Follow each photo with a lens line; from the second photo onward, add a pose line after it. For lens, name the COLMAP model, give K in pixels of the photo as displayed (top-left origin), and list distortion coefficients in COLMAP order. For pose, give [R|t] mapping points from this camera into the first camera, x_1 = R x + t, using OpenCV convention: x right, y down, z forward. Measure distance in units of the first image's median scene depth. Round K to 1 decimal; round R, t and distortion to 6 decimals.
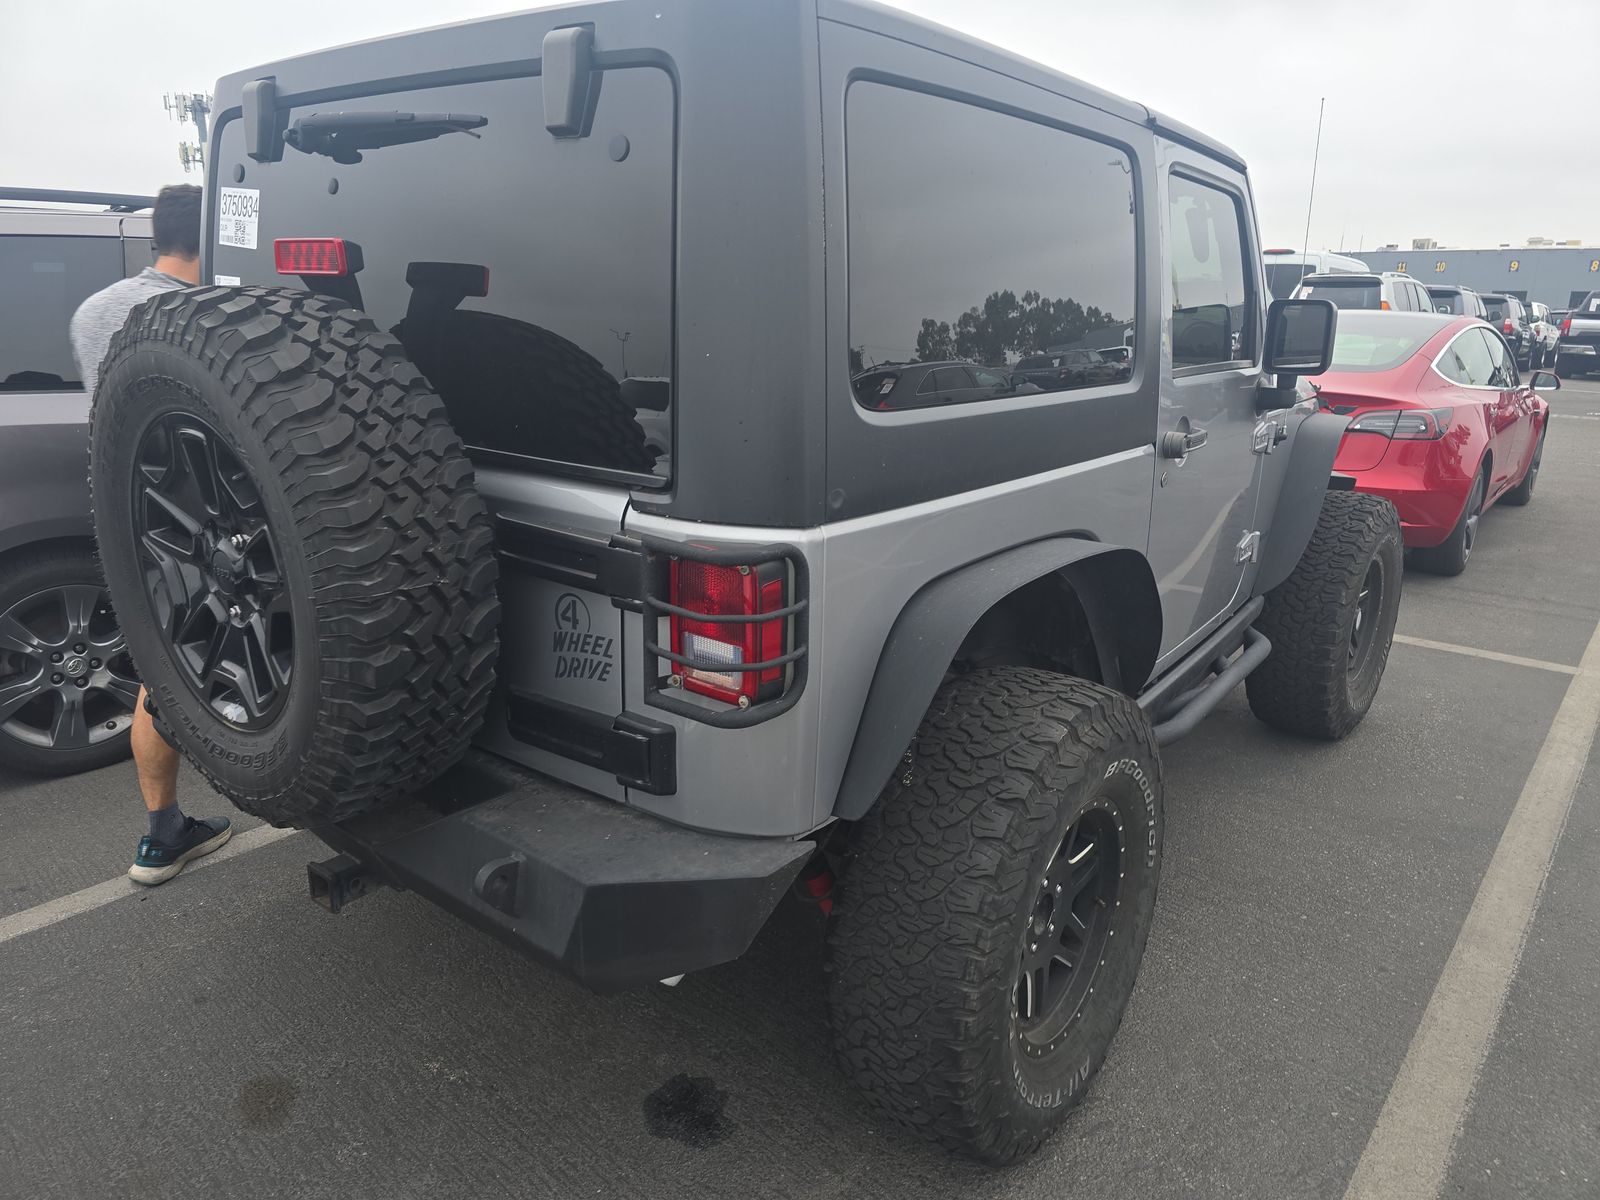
lens RADIAL K [[1056.6, 0, 792.9], [0, 1056.6, 597.7], [0, 0, 1]] dist [0.068983, -0.062733]
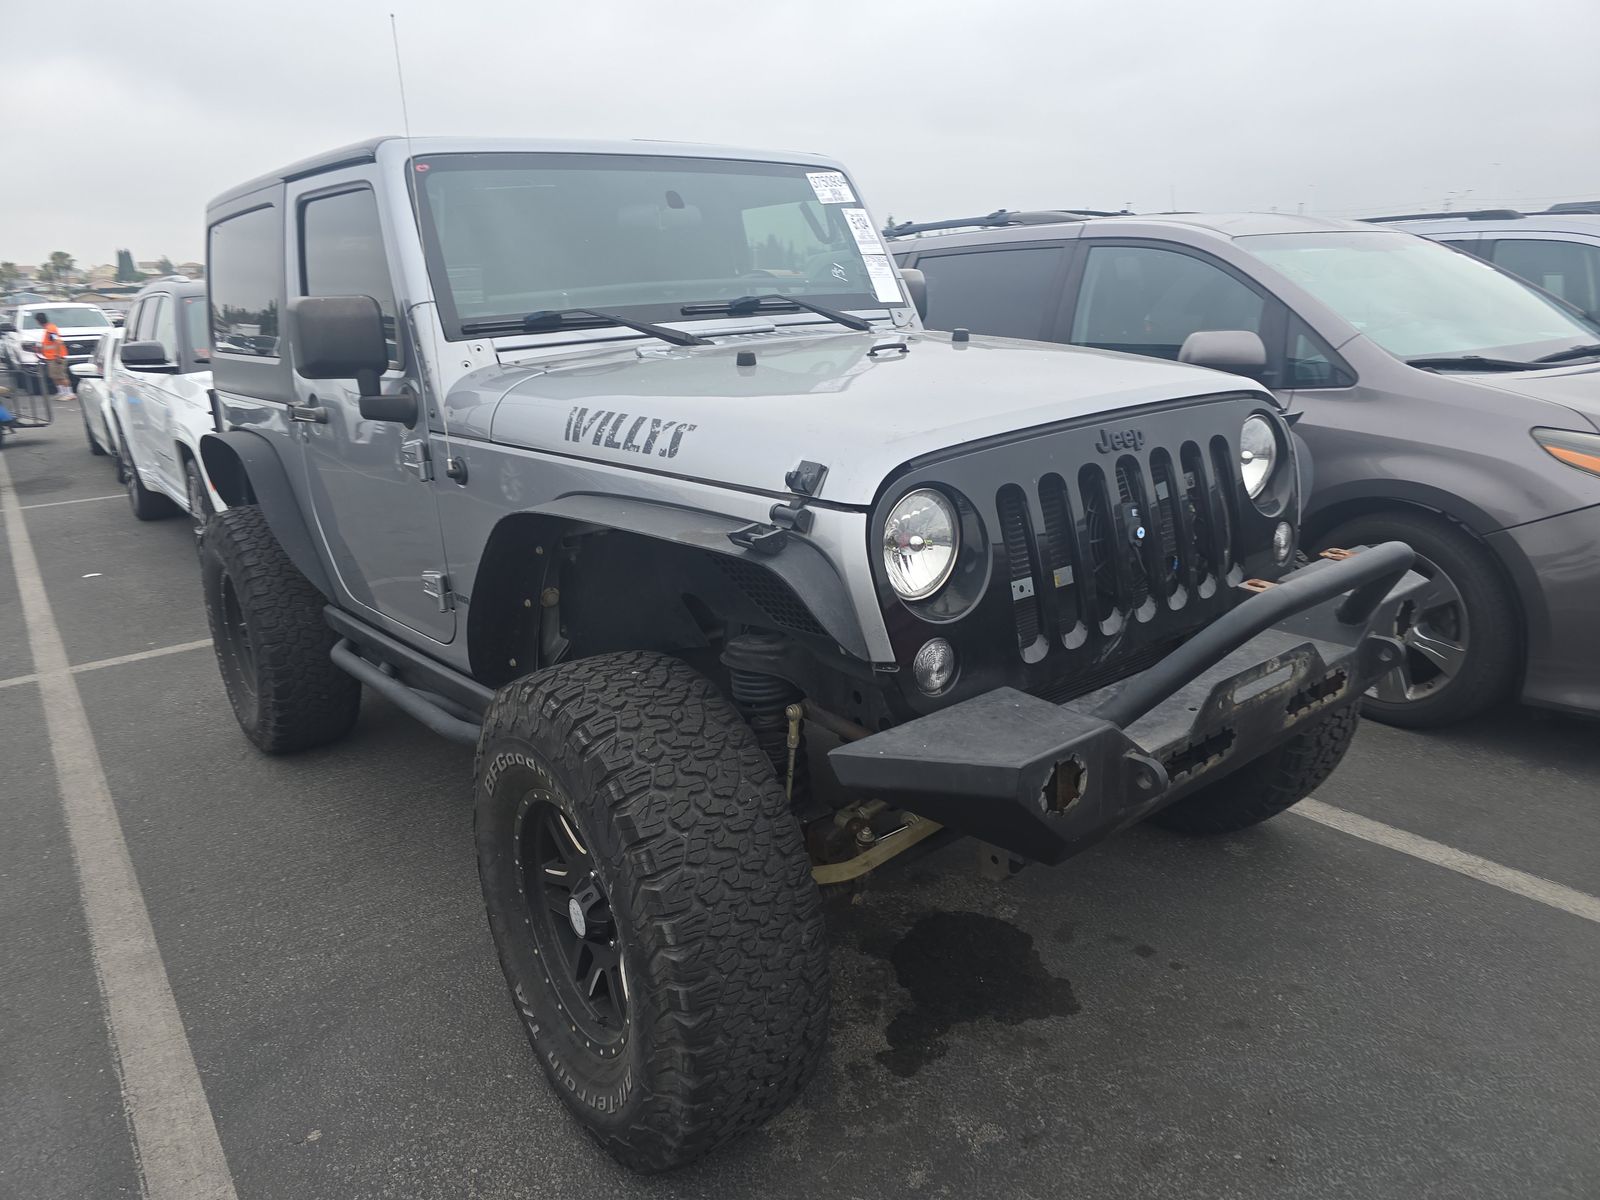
lens RADIAL K [[1056.6, 0, 792.9], [0, 1056.6, 597.7], [0, 0, 1]] dist [0.068983, -0.062733]
pose [[-0.224957, 0.258623, -0.939419, 1.779274], [-0.220748, 0.925535, 0.307662, -0.553145], [0.949034, 0.276585, -0.151115, 2.156156]]
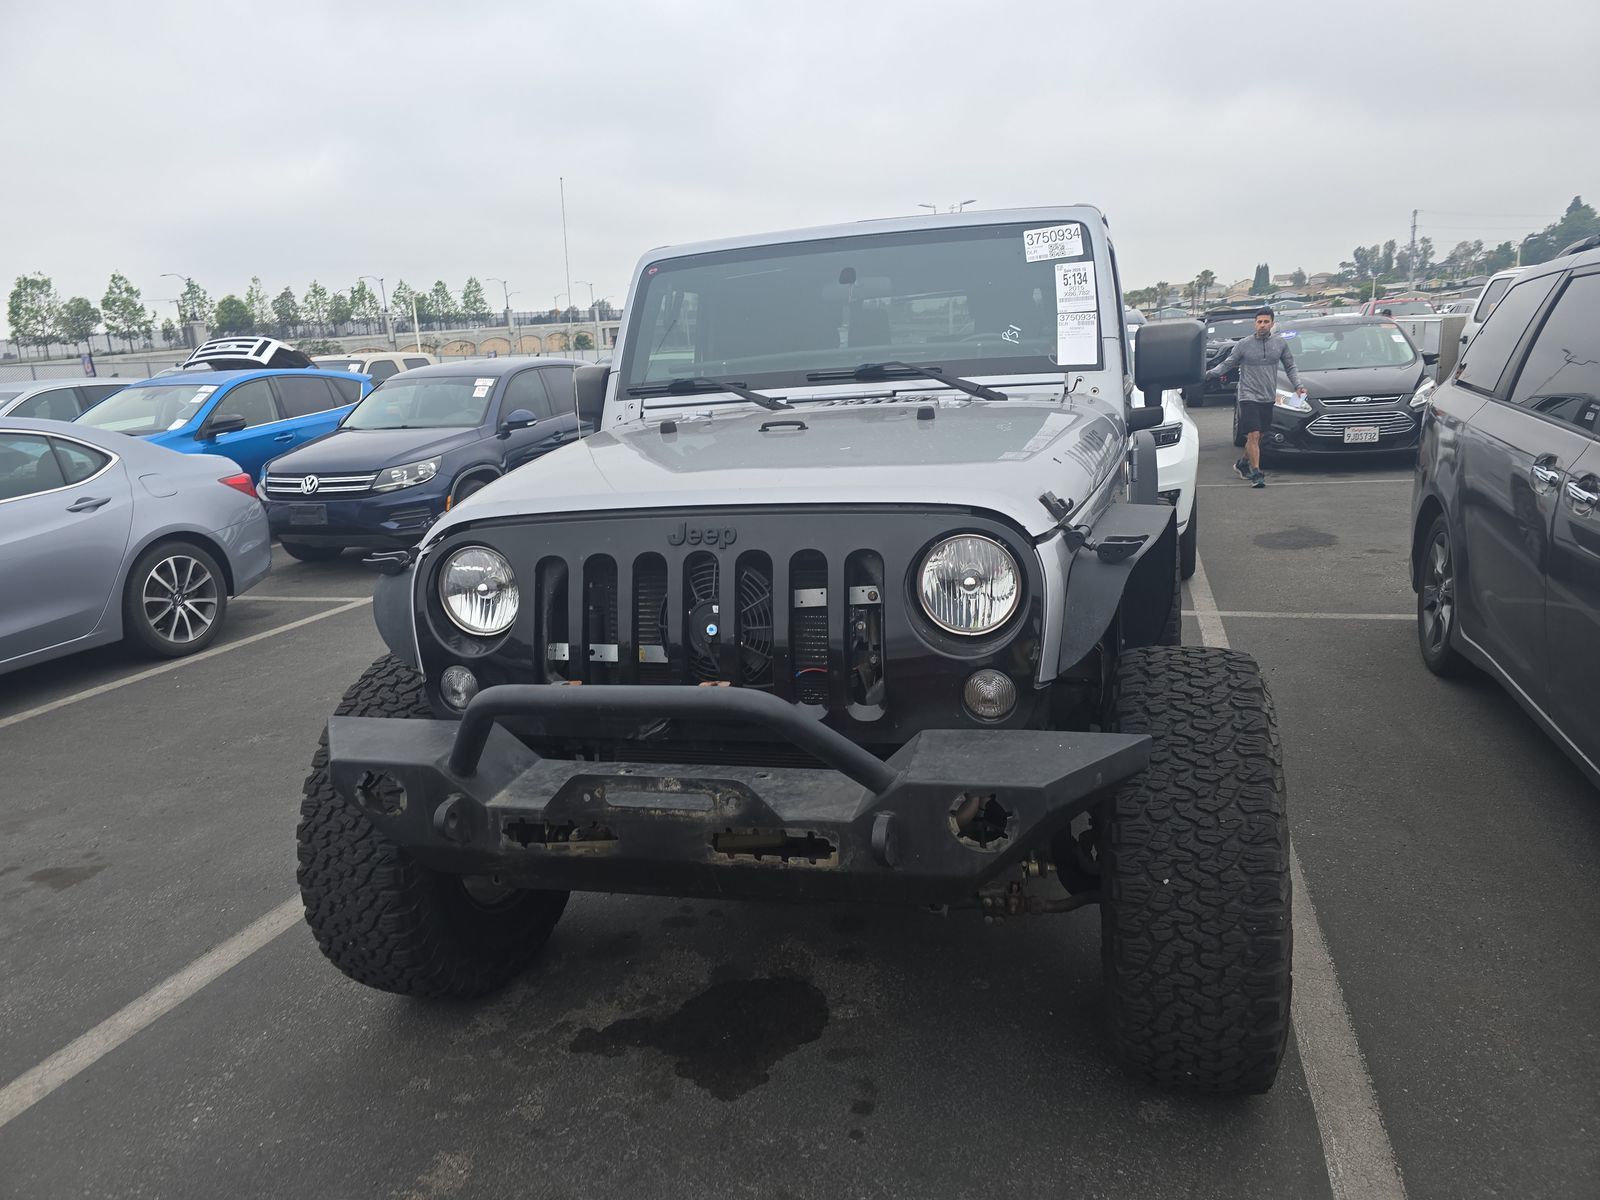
lens RADIAL K [[1063.5, 0, 795.7], [0, 1063.5, 592.1], [0, 0, 1]] dist [0.069264, -0.063279]
pose [[-0.913319, 0.117786, -0.389841, 1.094638], [-0.070940, 0.896611, 0.437100, -0.833614], [0.401020, 0.426867, -0.810536, 3.078445]]
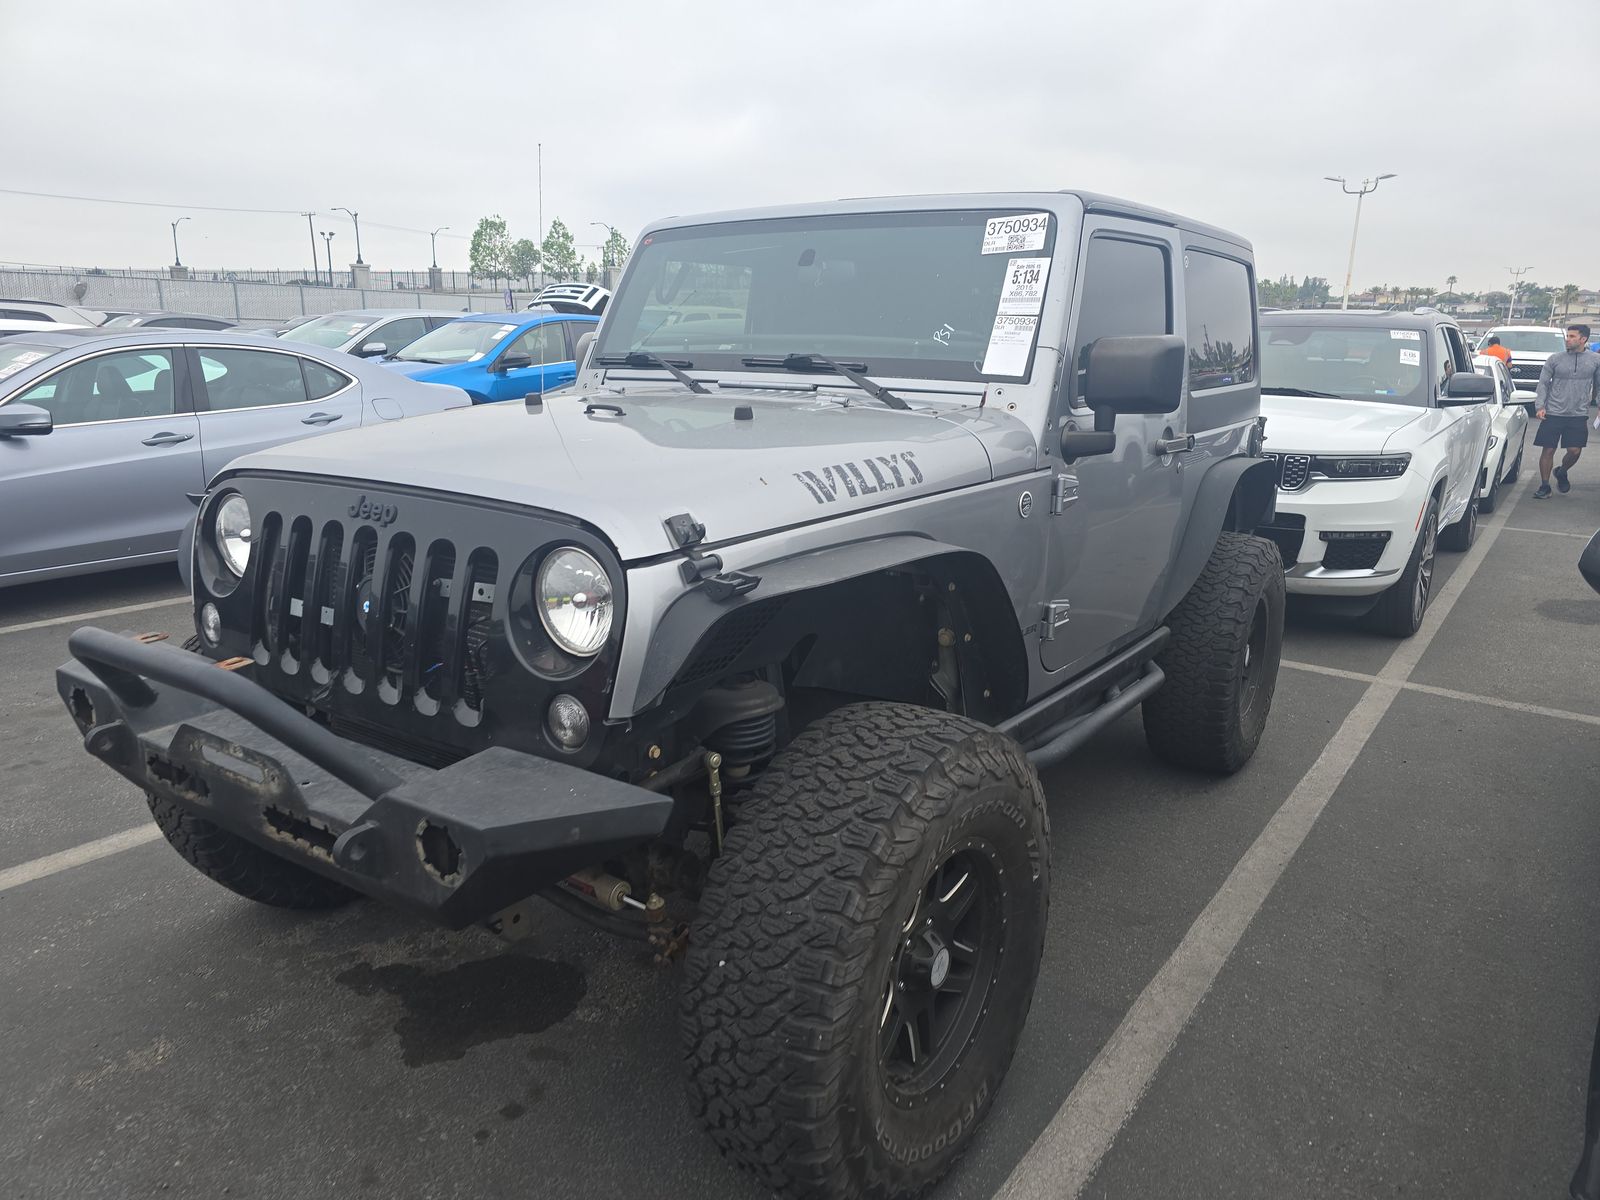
lens RADIAL K [[1056.6, 0, 792.9], [0, 1056.6, 597.7], [0, 0, 1]] dist [0.068983, -0.062733]
pose [[-0.995625, -0.019043, -0.091473, 0.509052], [-0.061533, 0.870363, 0.488550, -0.875152], [0.070311, 0.492042, -0.867728, 3.136654]]
